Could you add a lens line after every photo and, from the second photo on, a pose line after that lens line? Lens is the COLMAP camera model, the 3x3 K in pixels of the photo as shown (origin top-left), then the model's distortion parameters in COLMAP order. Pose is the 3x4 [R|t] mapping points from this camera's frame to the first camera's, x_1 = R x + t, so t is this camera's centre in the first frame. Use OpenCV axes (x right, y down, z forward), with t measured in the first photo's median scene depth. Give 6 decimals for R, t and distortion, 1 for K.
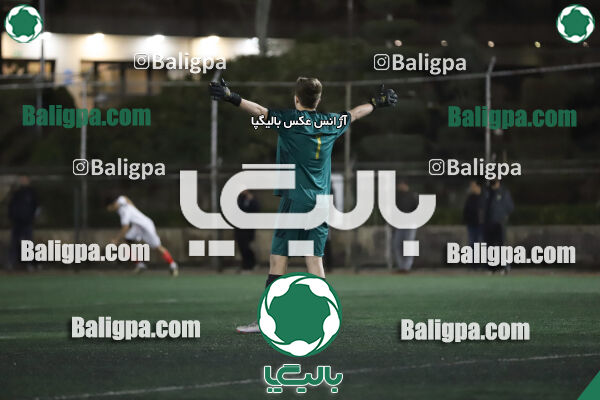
lens RADIAL K [[4230.5, 0, 299.4], [0, 4230.5, 200.2], [0, 0, 1]] dist [1.939287, 0.000000]
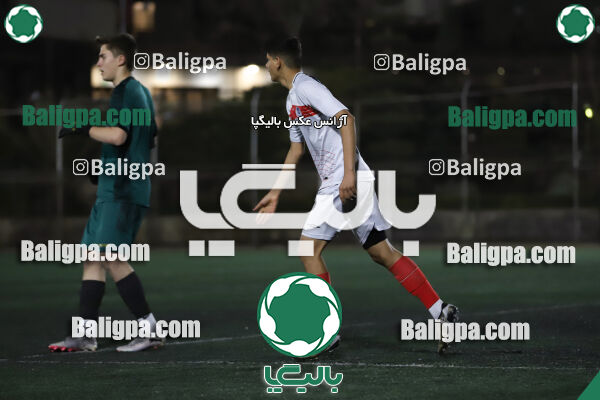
lens RADIAL K [[3034.1, 0, 301.0], [0, 3034.1, 198.6], [0, 0, 1]] dist [1.243625, 0.000000]
pose [[0.999950, -0.005802, -0.008171, 0.003380], [0.005820, 0.999980, 0.002283, -0.001054], [0.008158, -0.002331, 0.999964, 0.148034]]
